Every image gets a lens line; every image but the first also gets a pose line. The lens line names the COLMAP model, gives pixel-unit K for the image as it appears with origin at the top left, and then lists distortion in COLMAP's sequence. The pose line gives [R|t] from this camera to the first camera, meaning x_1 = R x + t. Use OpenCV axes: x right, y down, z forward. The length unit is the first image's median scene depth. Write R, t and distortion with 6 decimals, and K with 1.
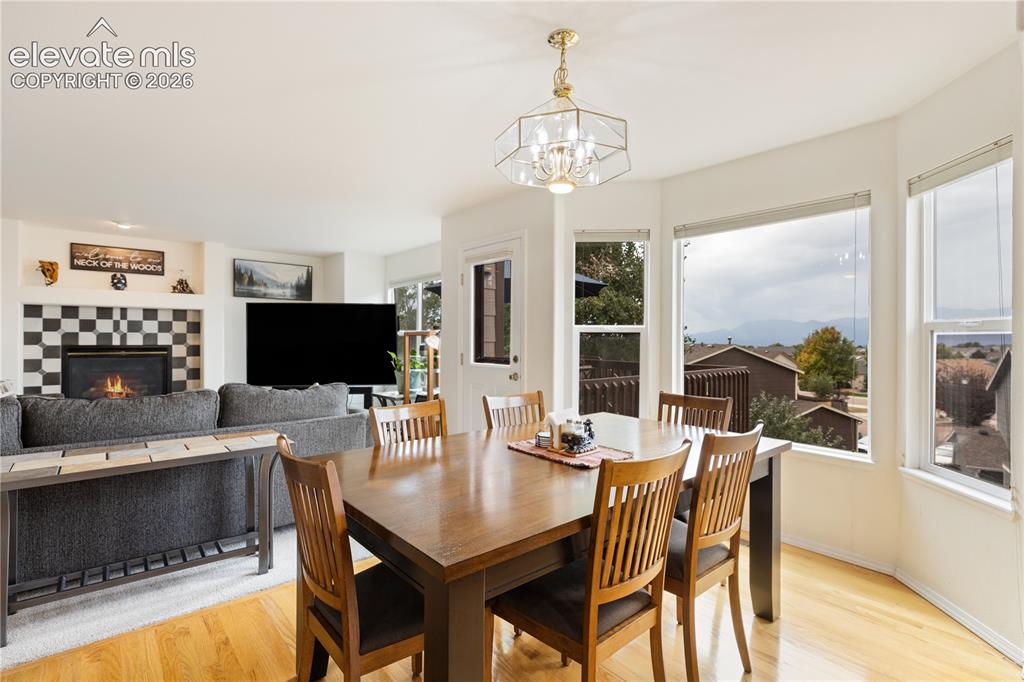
lens RADIAL K [[480.9, 0, 512.1], [0, 480.9, 338.3], [0, 0, 1]] dist [-0.003570, 0.000073]
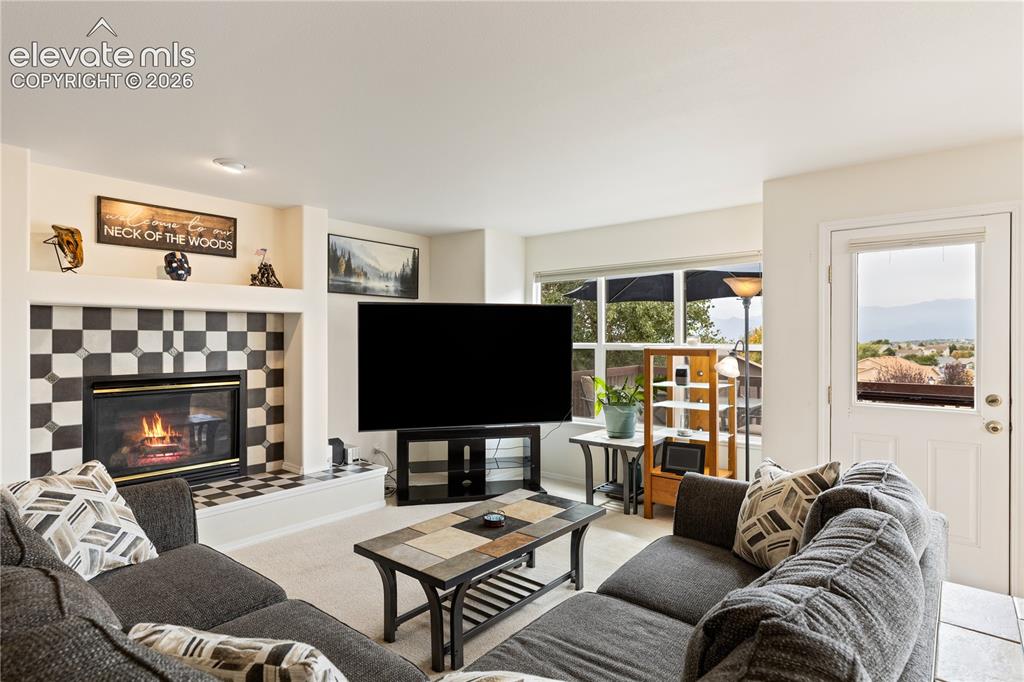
lens RADIAL K [[546.0, 0, 512.8], [0, 546.0, 337.5], [0, 0, 1]] dist [0.001678, -0.000298]
pose [[0.985556, -0.003232, 0.169320, -0.501571], [0.003018, 0.999994, 0.001522, -0.028776], [-0.169324, -0.000989, 0.985560, 0.254829]]
